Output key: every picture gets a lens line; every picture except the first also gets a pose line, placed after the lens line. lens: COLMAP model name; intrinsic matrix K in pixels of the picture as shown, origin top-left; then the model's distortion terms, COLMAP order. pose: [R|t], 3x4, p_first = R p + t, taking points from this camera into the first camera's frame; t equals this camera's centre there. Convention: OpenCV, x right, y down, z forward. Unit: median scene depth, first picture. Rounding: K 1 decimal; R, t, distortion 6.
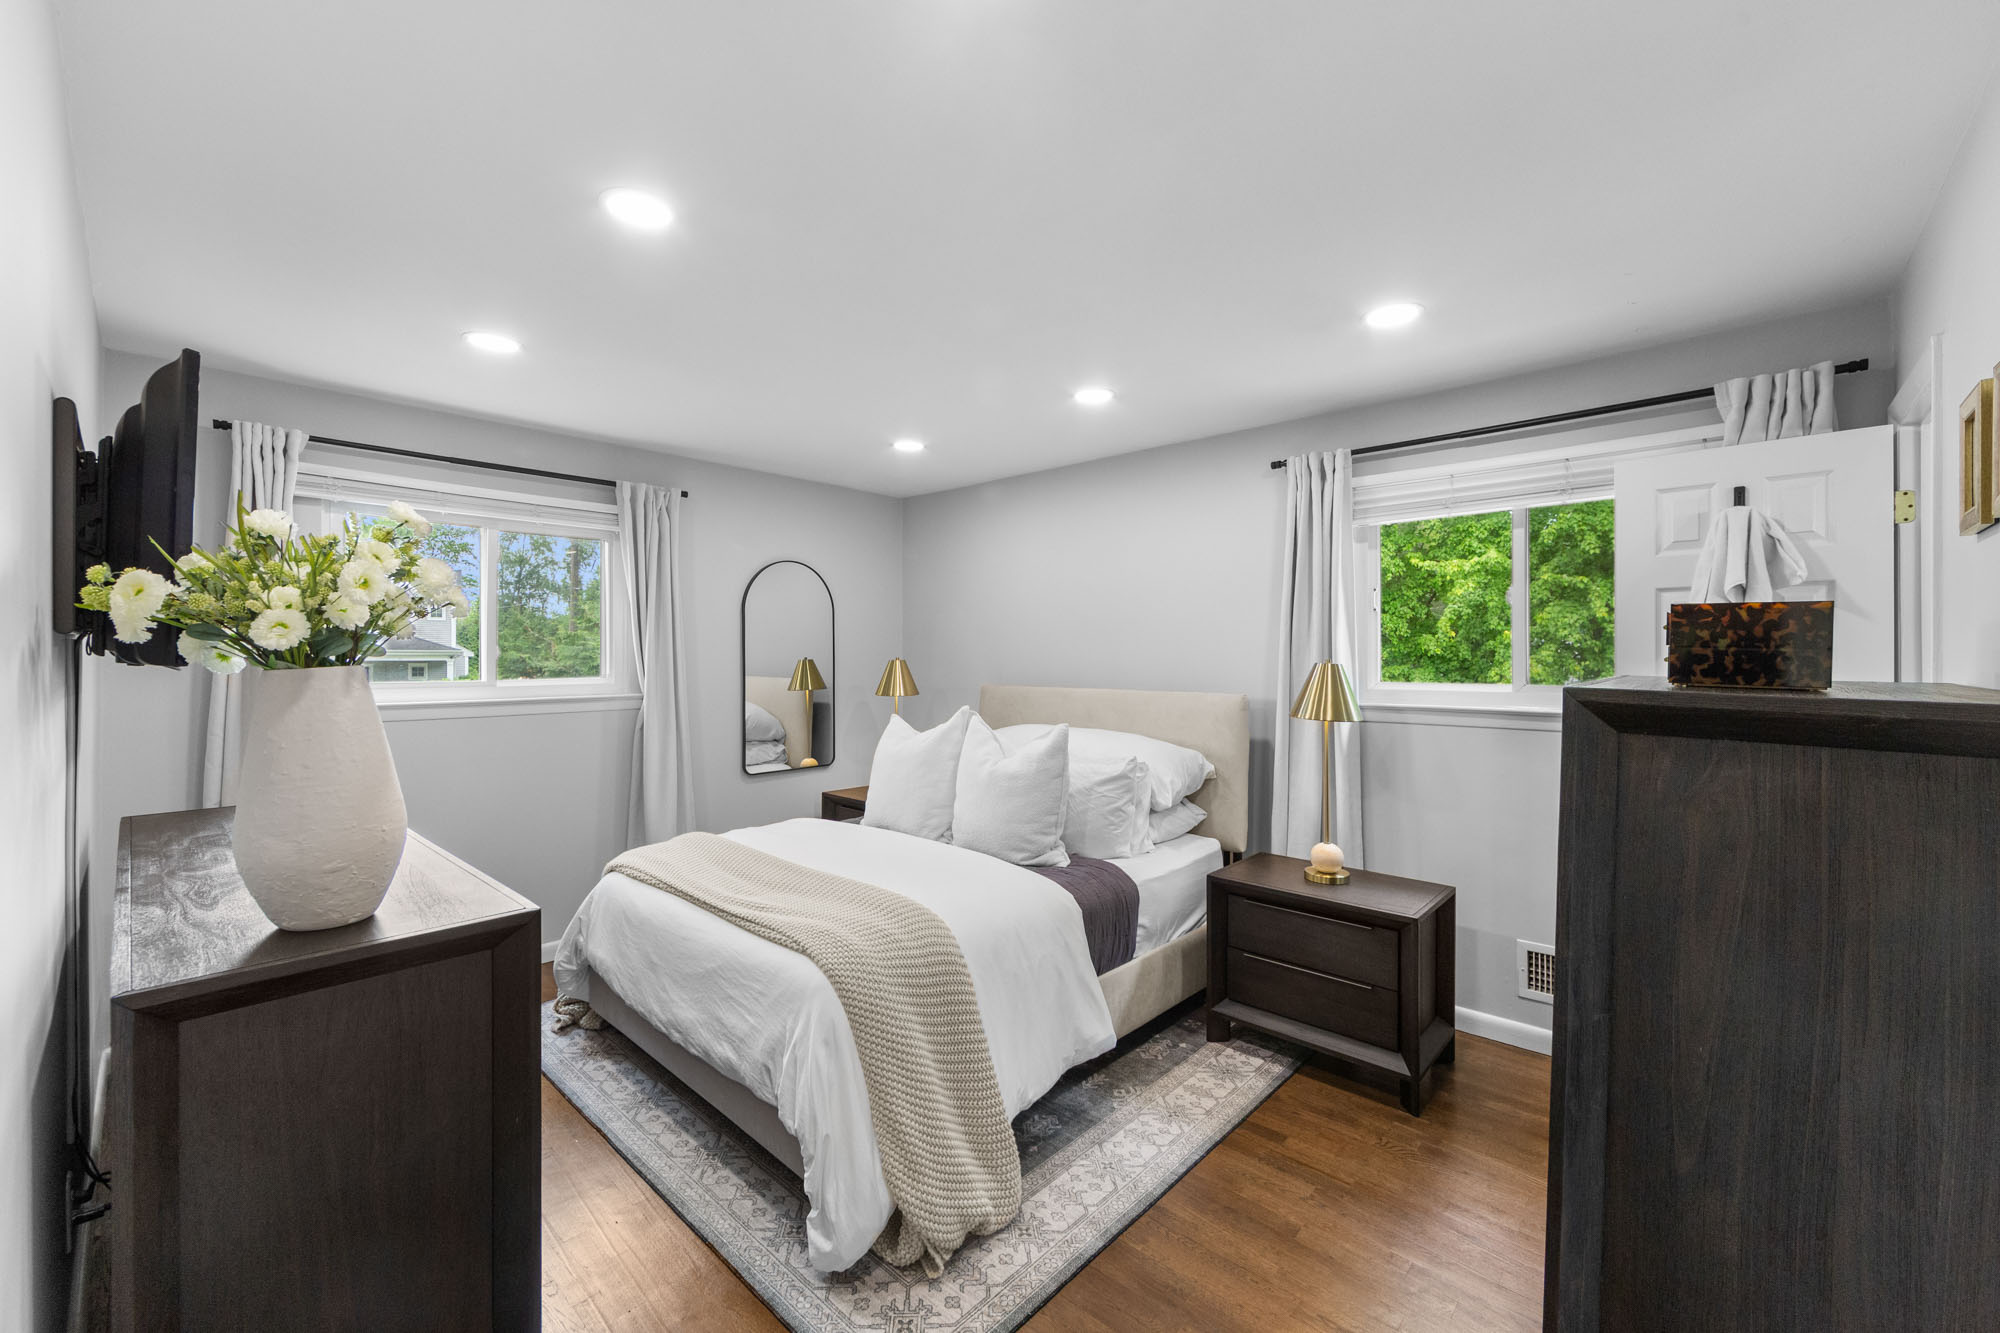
lens RADIAL K [[792.8, 0, 999.8], [0, 792.8, 661.7], [0, 0, 1]] dist [-0.000839, -0.000565]
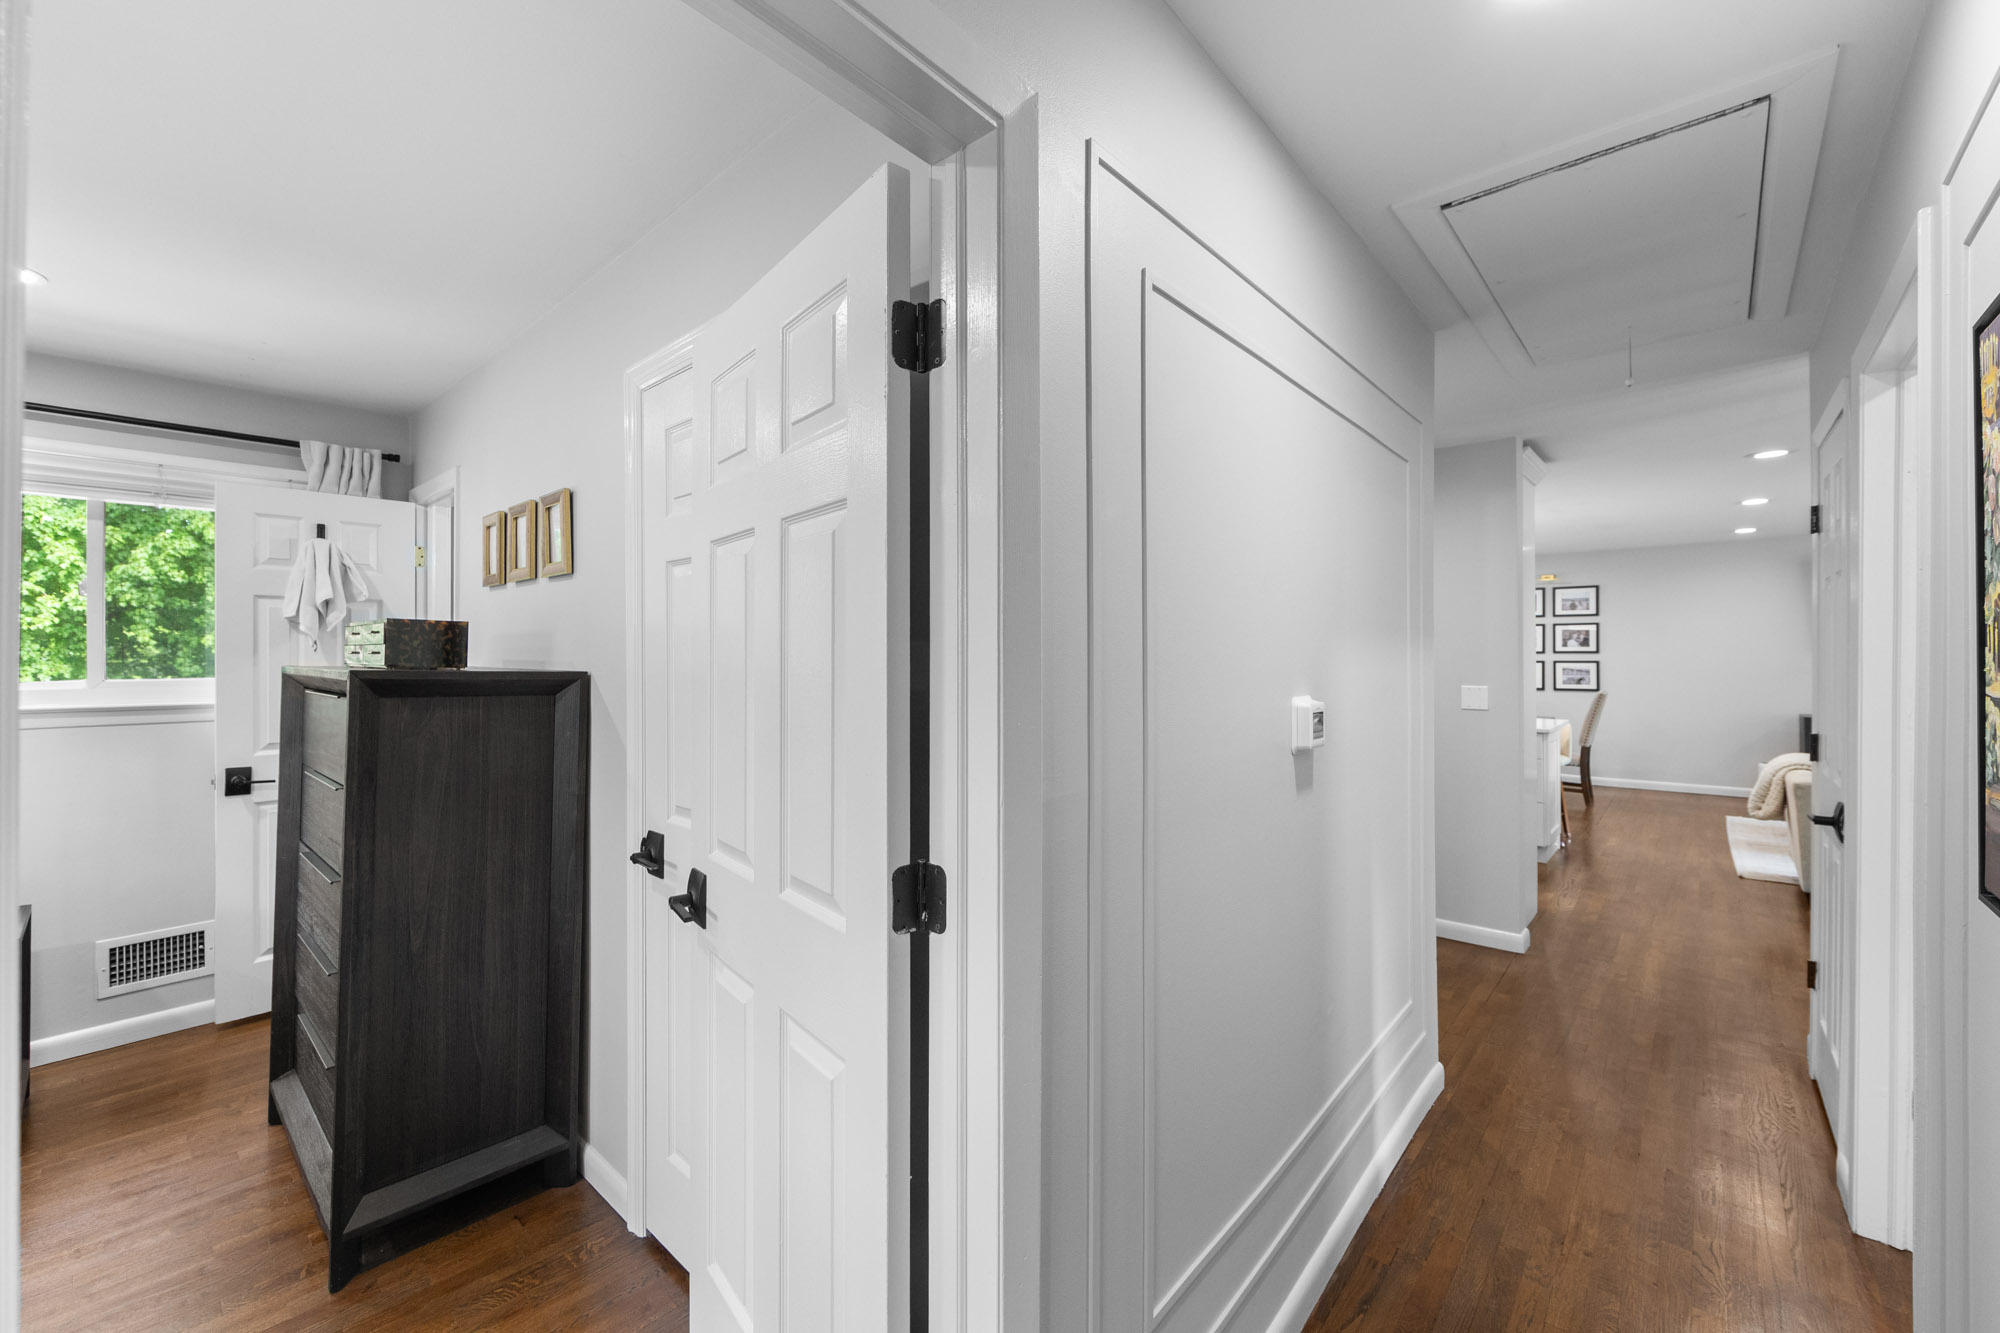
lens RADIAL K [[792.8, 0, 999.8], [0, 792.8, 661.7], [0, 0, 1]] dist [-0.000839, -0.000565]
pose [[-0.014811, -0.006157, 0.999871, -0.428272], [0.002507, 0.999978, 0.006195, 0.005061], [-0.999887, 0.002598, -0.014795, -0.122343]]
